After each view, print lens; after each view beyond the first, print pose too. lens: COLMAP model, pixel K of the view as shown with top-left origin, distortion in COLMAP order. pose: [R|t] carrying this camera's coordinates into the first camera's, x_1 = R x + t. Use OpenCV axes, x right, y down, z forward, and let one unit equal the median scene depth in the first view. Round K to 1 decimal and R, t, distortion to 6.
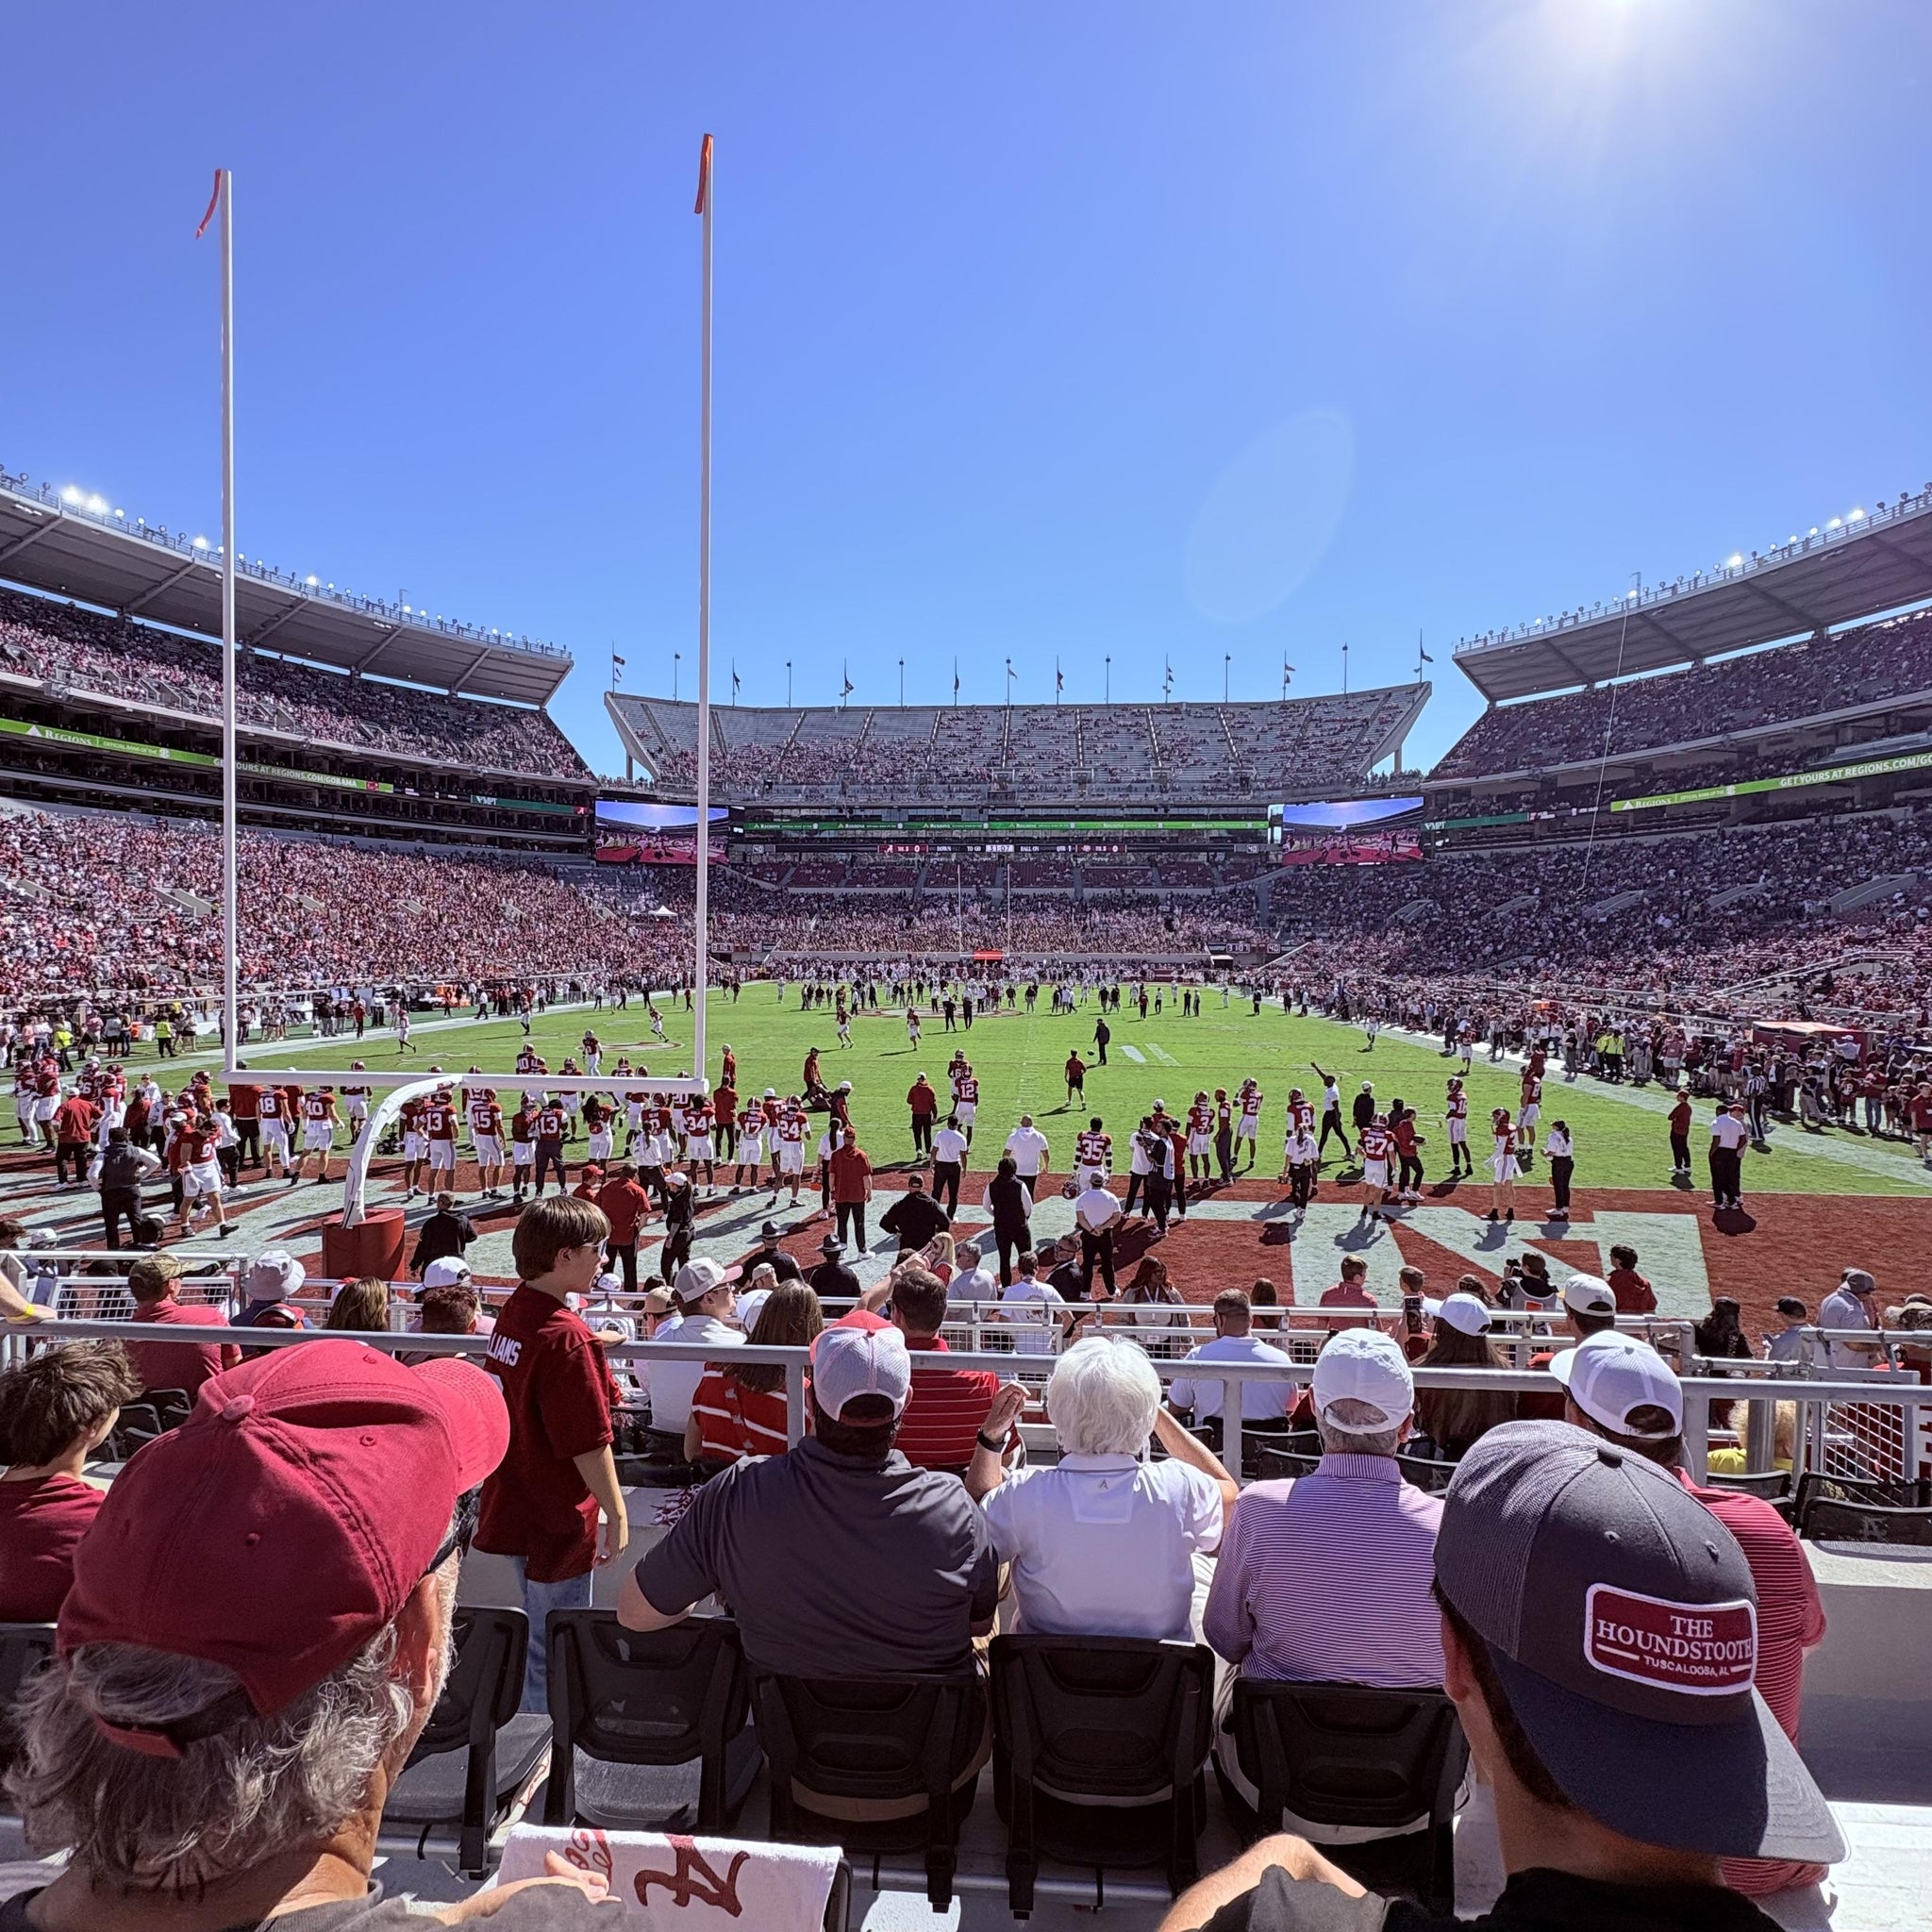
lens RADIAL K [[1053.8, 0, 971.3], [0, 1053.8, 957.1], [0, 0, 1]] dist [0.021660, 0.000743]
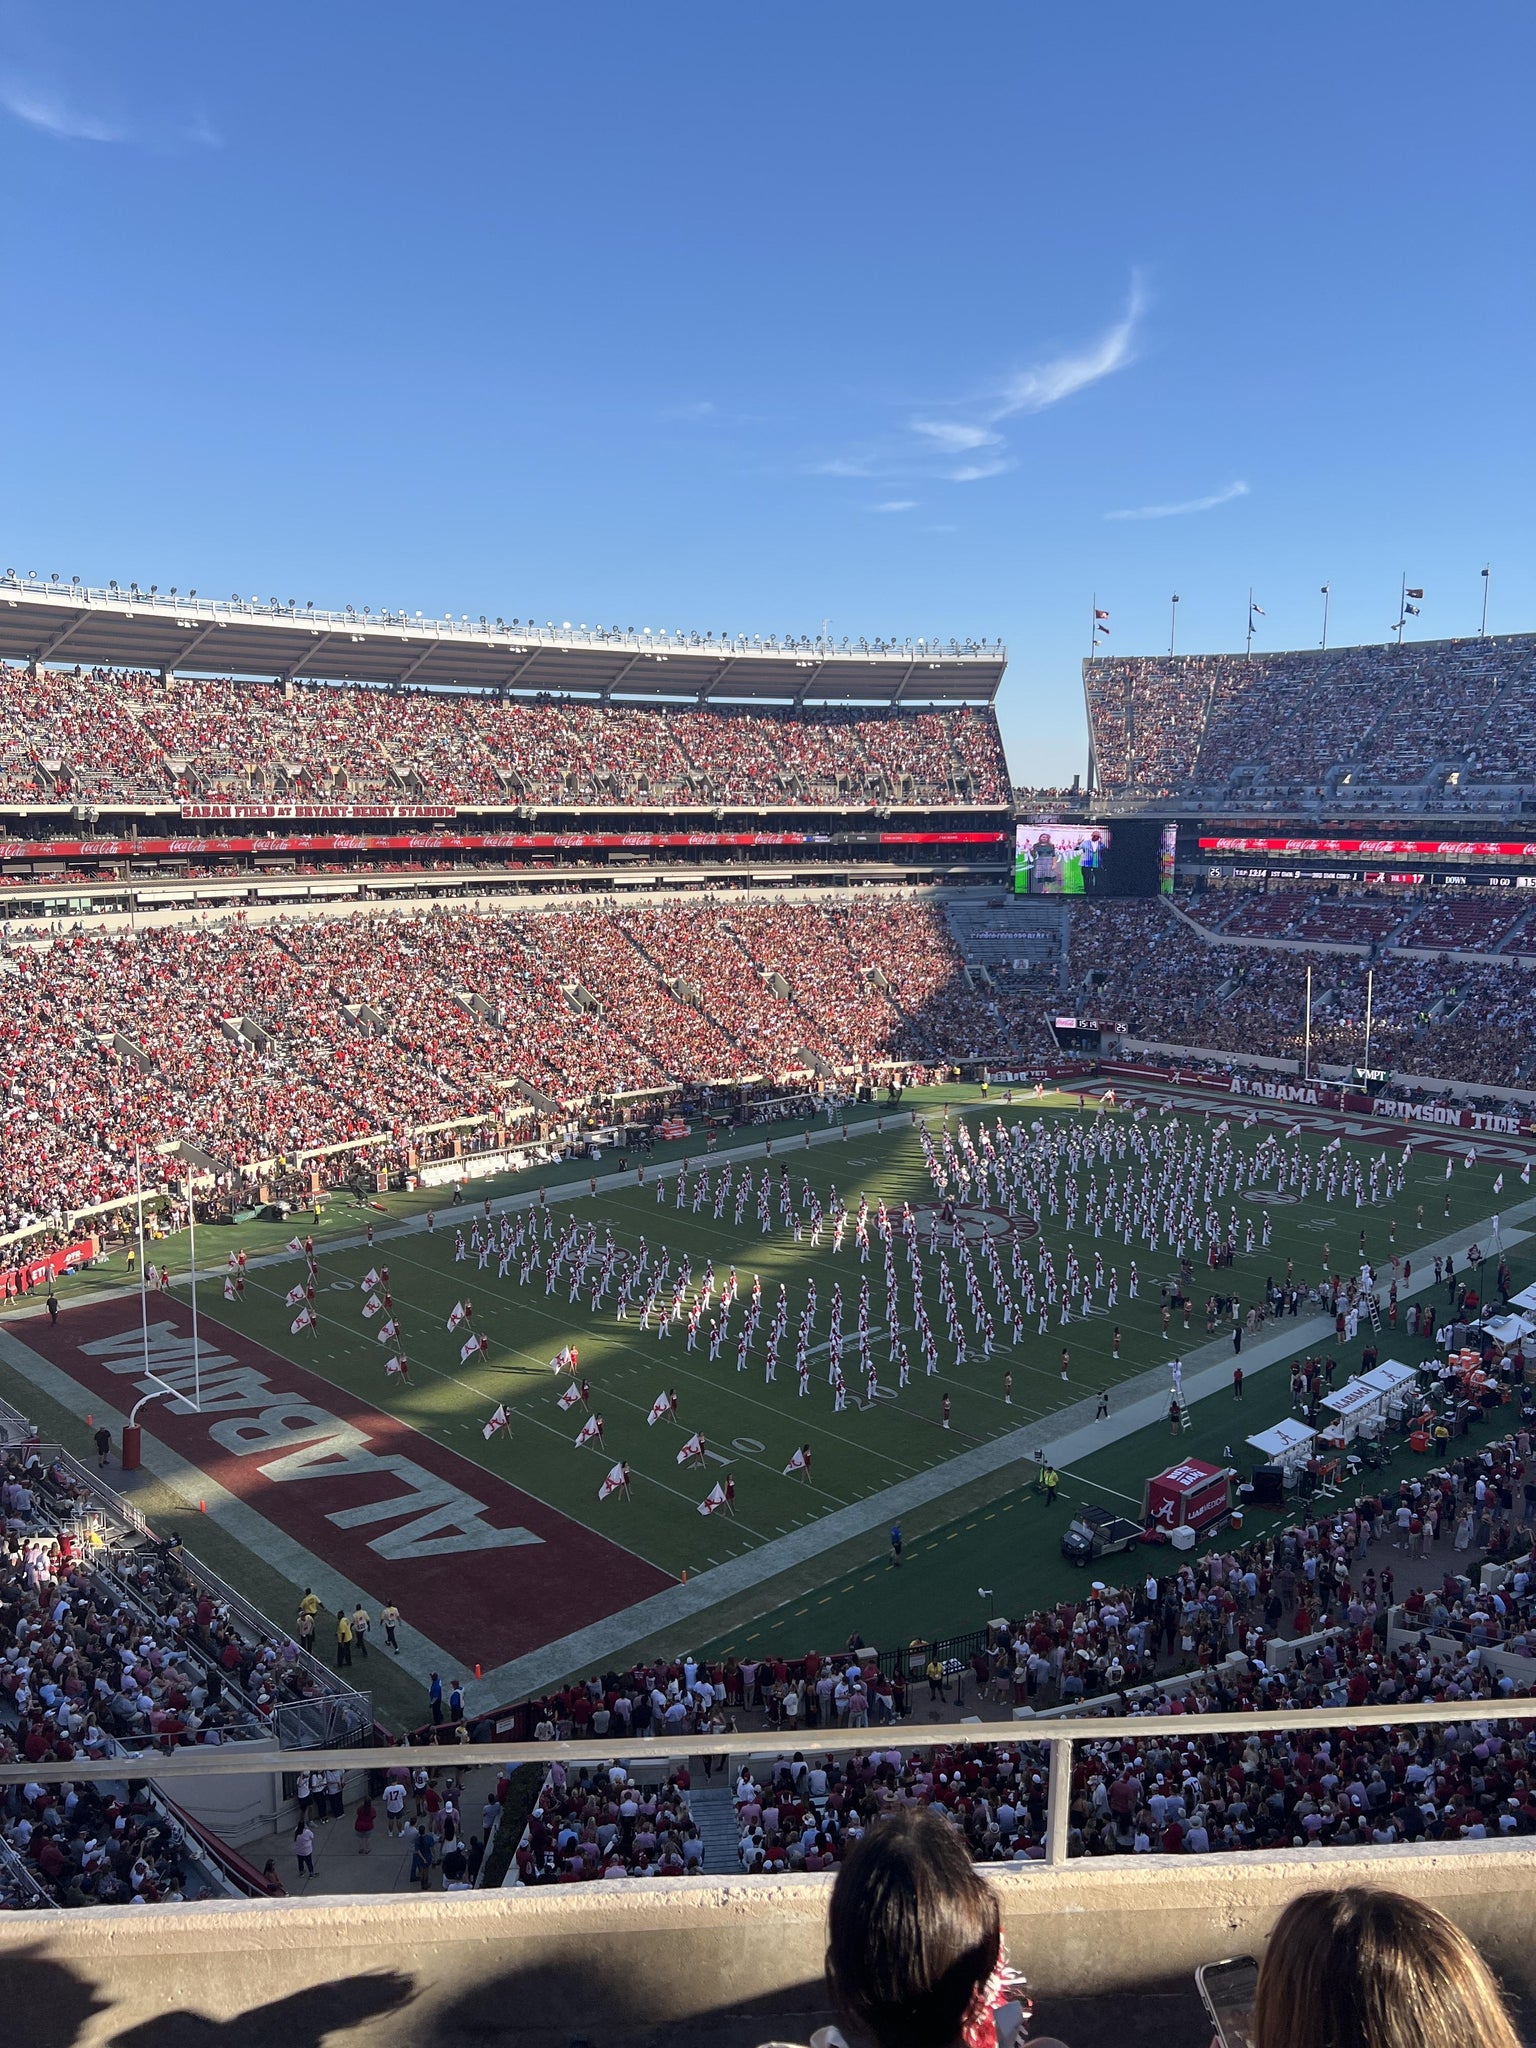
lens RADIAL K [[1548.4, 0, 768.8], [0, 1548.4, 1041.2], [0, 0, 1]] dist [0.054485, -0.035291]
pose [[0.742318, 0.097614, -0.662900, 0.347499], [-0.004705, 0.990066, 0.140522, -0.143597], [0.670031, -0.101193, 0.735403, -0.096816]]
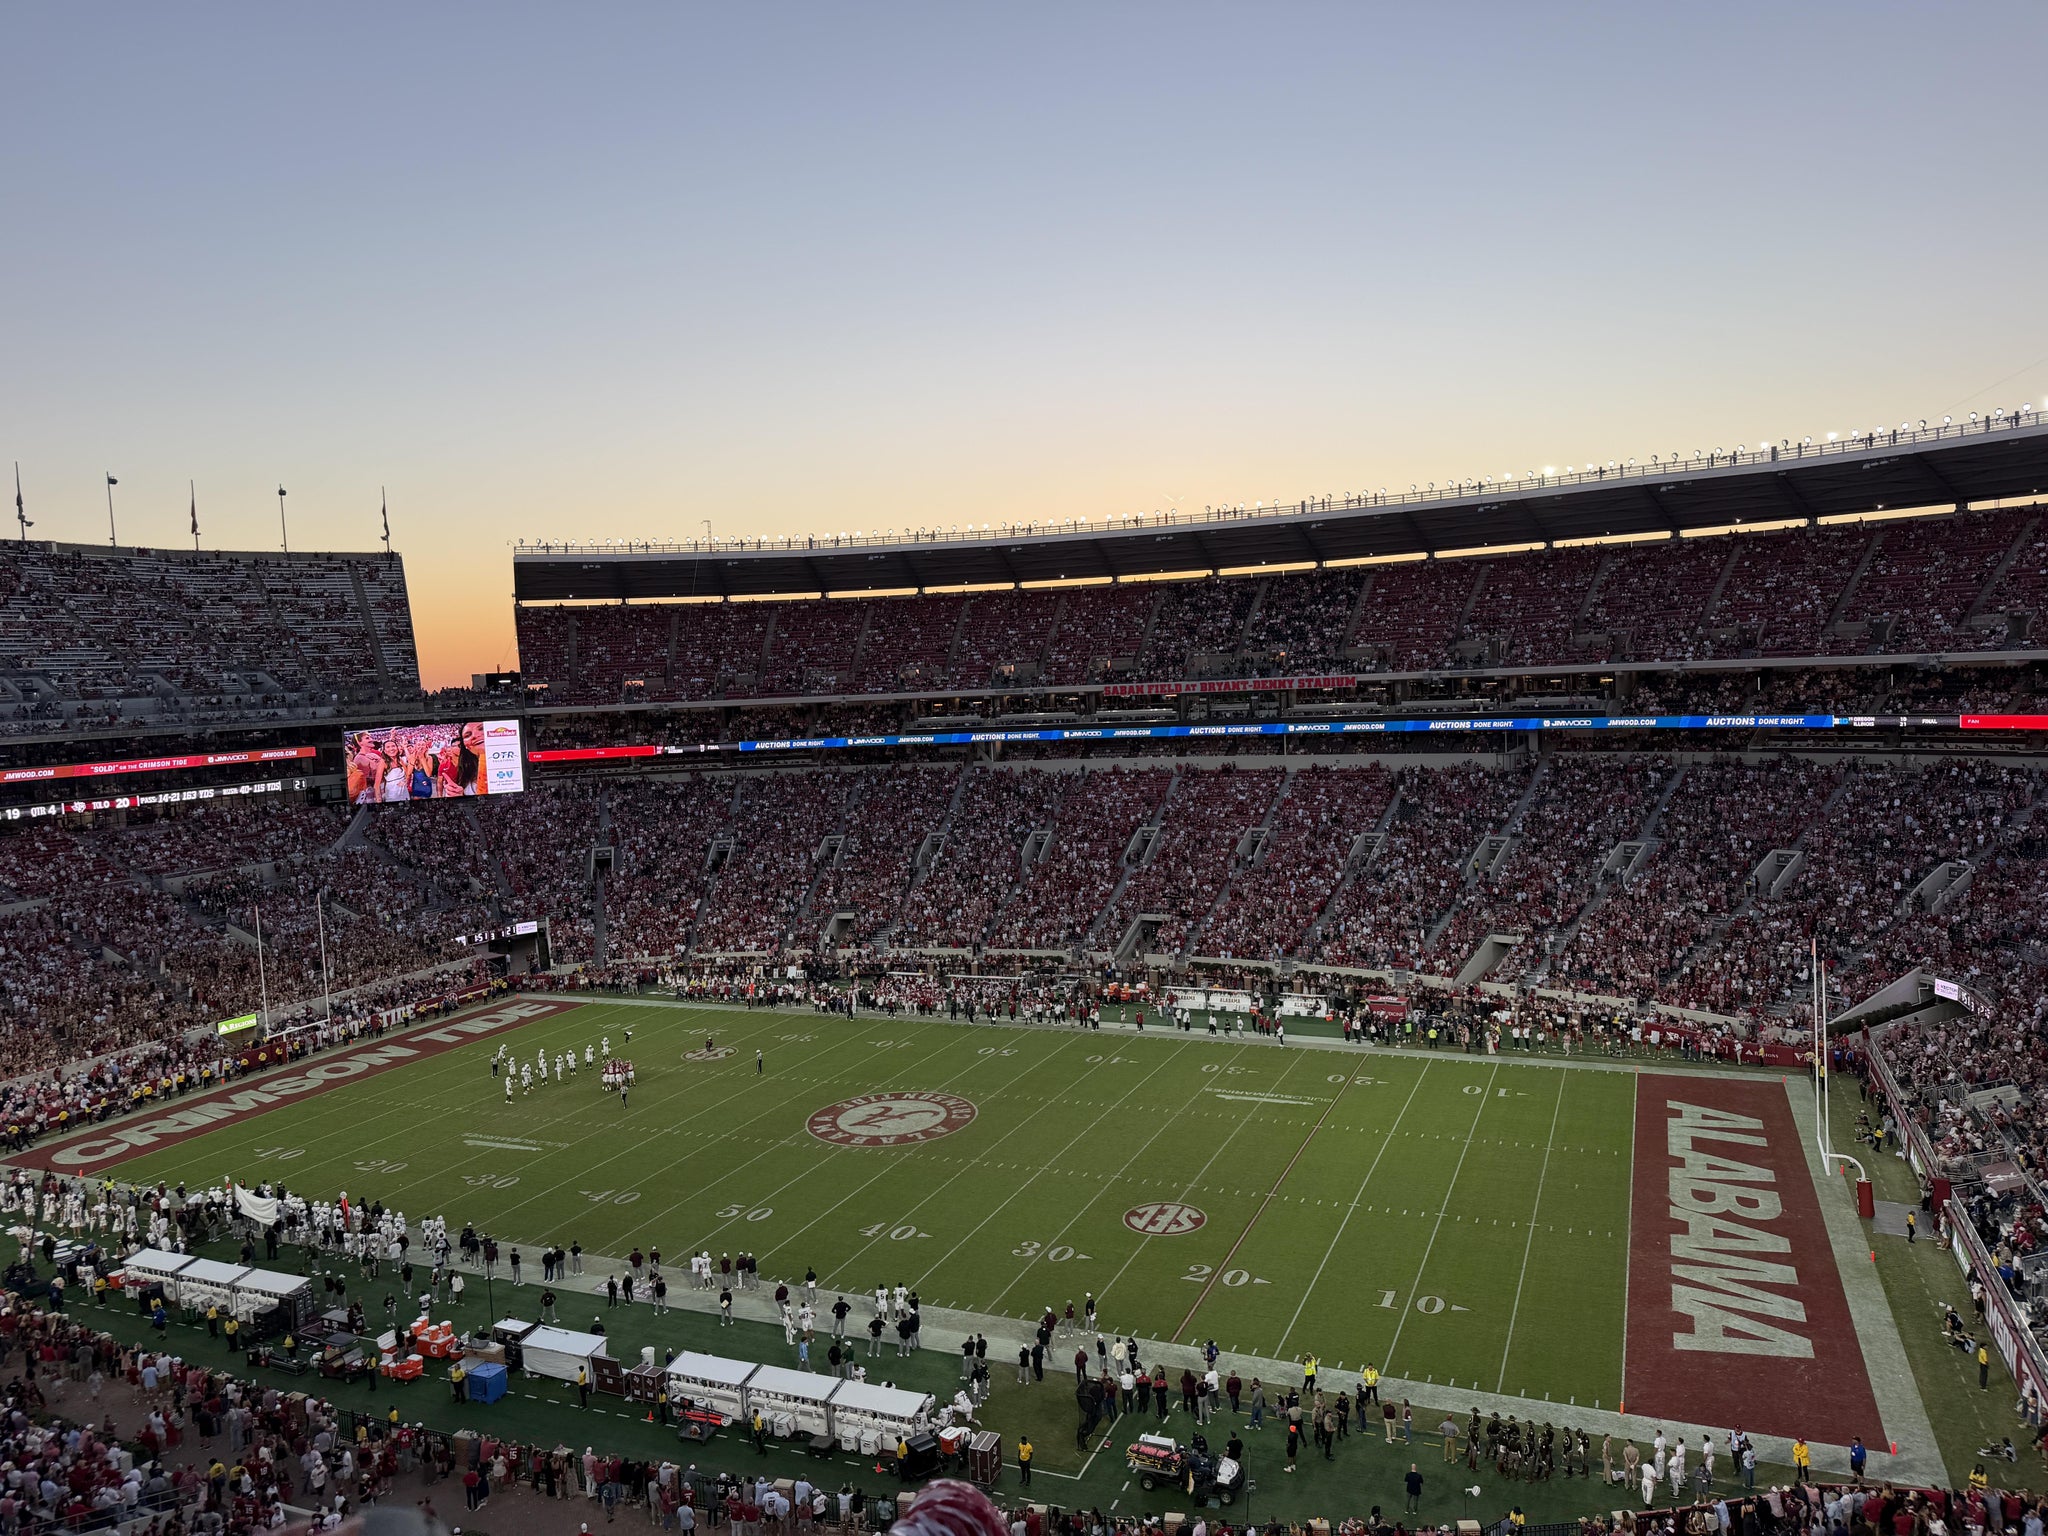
lens RADIAL K [[1436.7, 0, 1026.7], [0, 1436.7, 766.9], [0, 0, 1]] dist [0.058657, -0.055362]
pose [[0.322554, -0.086888, 0.942555, -0.533378], [0.056456, 0.995771, 0.072474, -0.158395], [-0.944866, 0.029837, 0.326095, 0.176155]]
